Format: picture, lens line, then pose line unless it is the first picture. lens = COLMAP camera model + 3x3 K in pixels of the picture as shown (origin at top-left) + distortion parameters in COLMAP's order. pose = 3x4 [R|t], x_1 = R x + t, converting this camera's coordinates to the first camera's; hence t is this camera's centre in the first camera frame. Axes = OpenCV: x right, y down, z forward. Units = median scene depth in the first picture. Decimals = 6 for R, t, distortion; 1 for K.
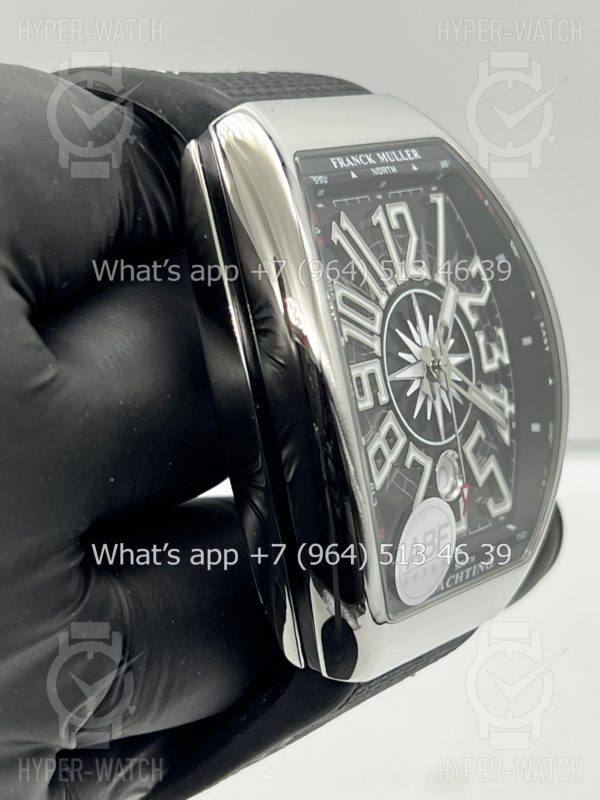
lens RADIAL K [[1870.7, 0, 305.0], [0, 1870.7, 402.4], [0, 0, 1]] dist [0.259932, -0.007426]
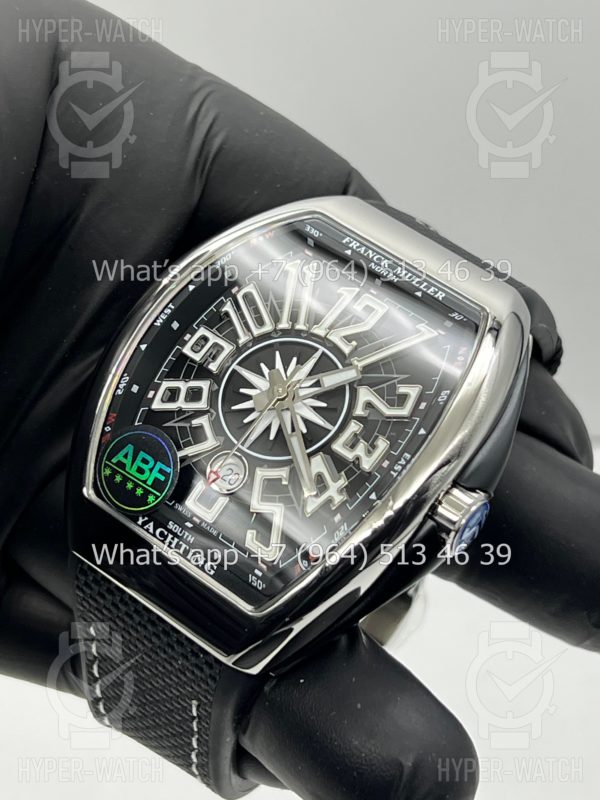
lens RADIAL K [[1894.2, 0, 300.0], [0, 1894.2, 400.0], [0, 0, 1]] dist [0.244916, -0.178042]
pose [[0.187124, 0.136481, -0.972809, 1.233570], [-0.691445, 0.721732, -0.031746, 0.012969], [0.697774, 0.678584, 0.229422, 0.731668]]
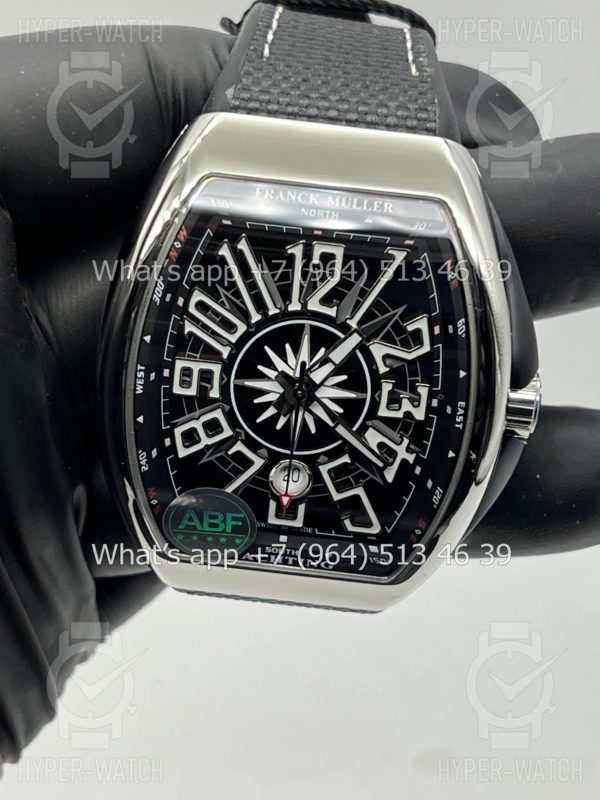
lens RADIAL K [[1894.2, 0, 300.0], [0, 1894.2, 400.0], [0, 0, 1]] dist [0.244916, -0.178042]
pose [[0.541687, 0.497907, -0.677247, 0.838451], [-0.266868, 0.865875, 0.423134, -0.493254], [0.797093, -0.048471, 0.601908, 0.314431]]
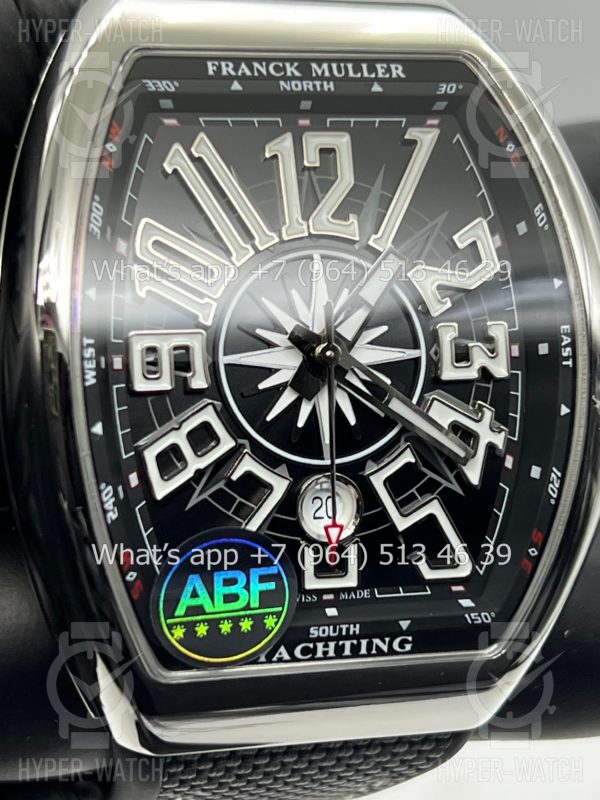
lens RADIAL K [[1894.2, 0, 300.0], [0, 1894.2, 400.0], [0, 0, 1]] dist [0.244916, -0.178042]
pose [[0.790957, 0.139581, -0.595739, 0.502800], [-0.147381, 0.988428, 0.035911, -0.027361], [0.593857, 0.059397, 0.802375, 0.399690]]
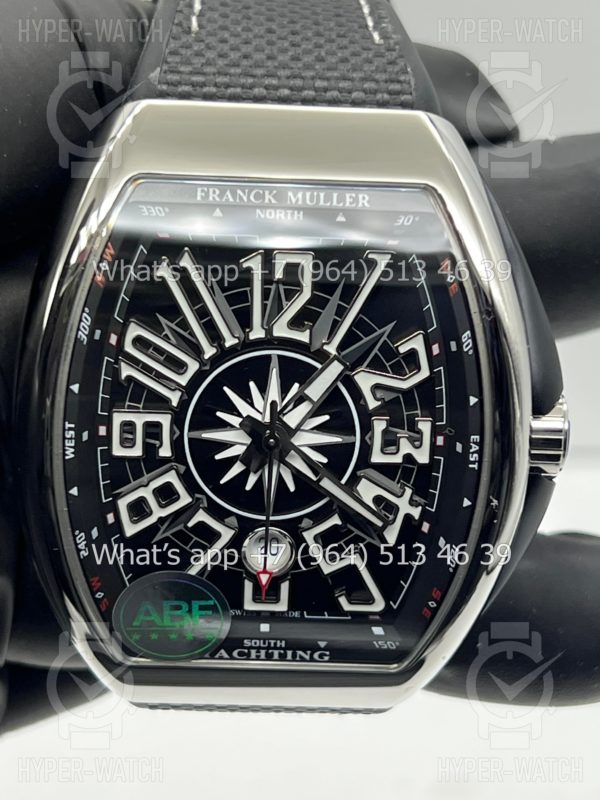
lens RADIAL K [[1870.7, 0, 305.0], [0, 1870.7, 402.4], [0, 0, 1]] dist [0.259932, -0.007426]
pose [[0.603629, 0.413353, -0.681741, 0.680588], [-0.208224, 0.907158, 0.365661, -0.365009], [0.769594, -0.078769, 0.633657, 0.443362]]
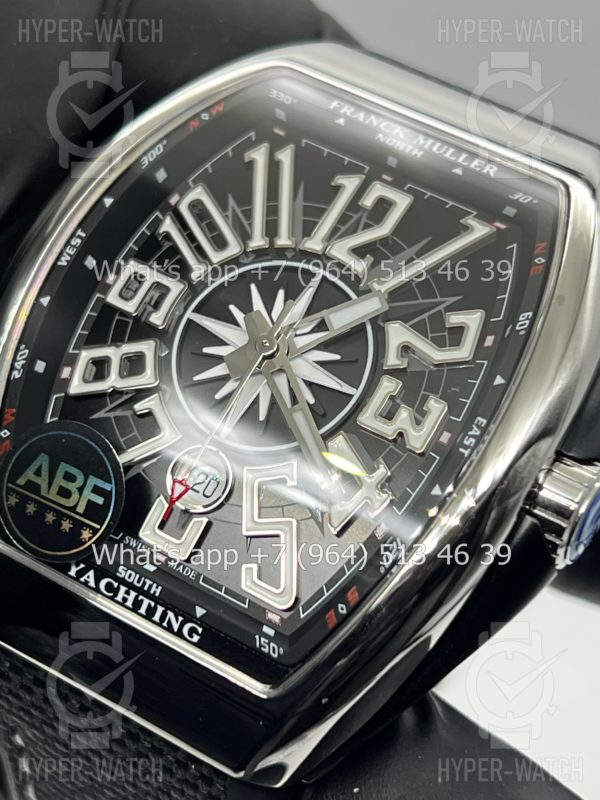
lens RADIAL K [[1870.7, 0, 305.0], [0, 1870.7, 402.4], [0, 0, 1]] dist [0.259932, -0.007426]
pose [[0.251444, 0.132368, -0.958778, 0.806284], [-0.600127, 0.798514, -0.047144, 0.024995], [0.759357, 0.587243, 0.280219, 0.805689]]
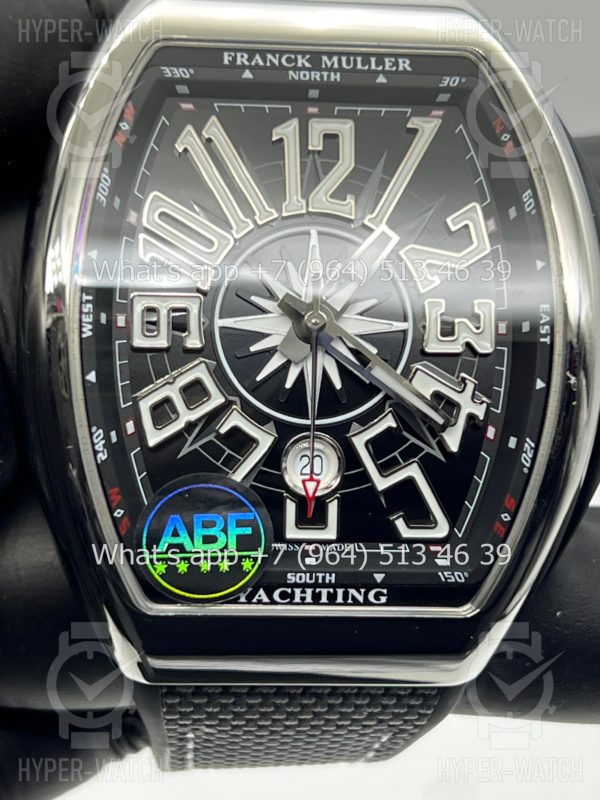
lens RADIAL K [[1870.7, 0, 305.0], [0, 1870.7, 402.4], [0, 0, 1]] dist [0.259932, -0.007426]
pose [[0.663485, 0.152203, -0.732545, 0.648781], [-0.186676, 0.981801, 0.034915, -0.013498], [0.724528, 0.113583, 0.679823, 0.461153]]
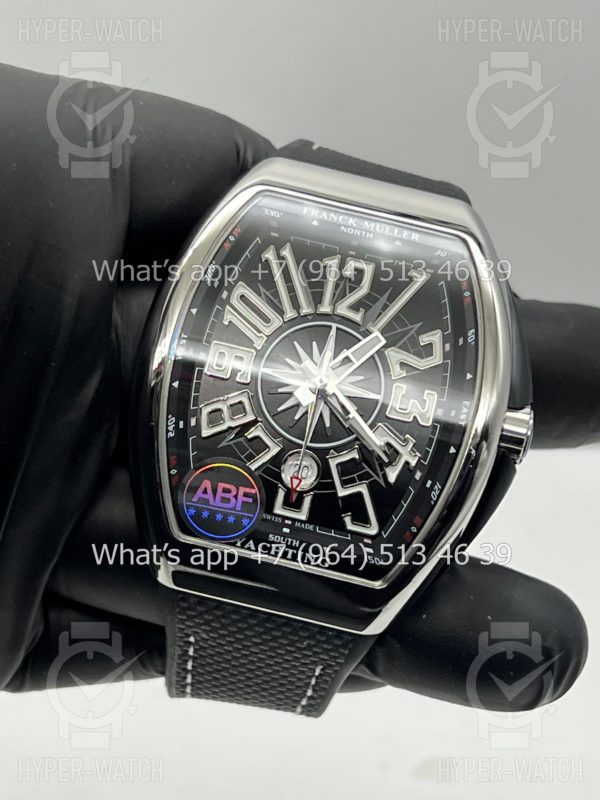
lens RADIAL K [[1894.2, 0, 300.0], [0, 1894.2, 400.0], [0, 0, 1]] dist [0.244916, -0.178042]
pose [[0.551135, 0.217708, -0.805514, 1.074926], [-0.390841, 0.920268, -0.018692, 0.020031], [0.737220, 0.325130, 0.592282, 0.245912]]
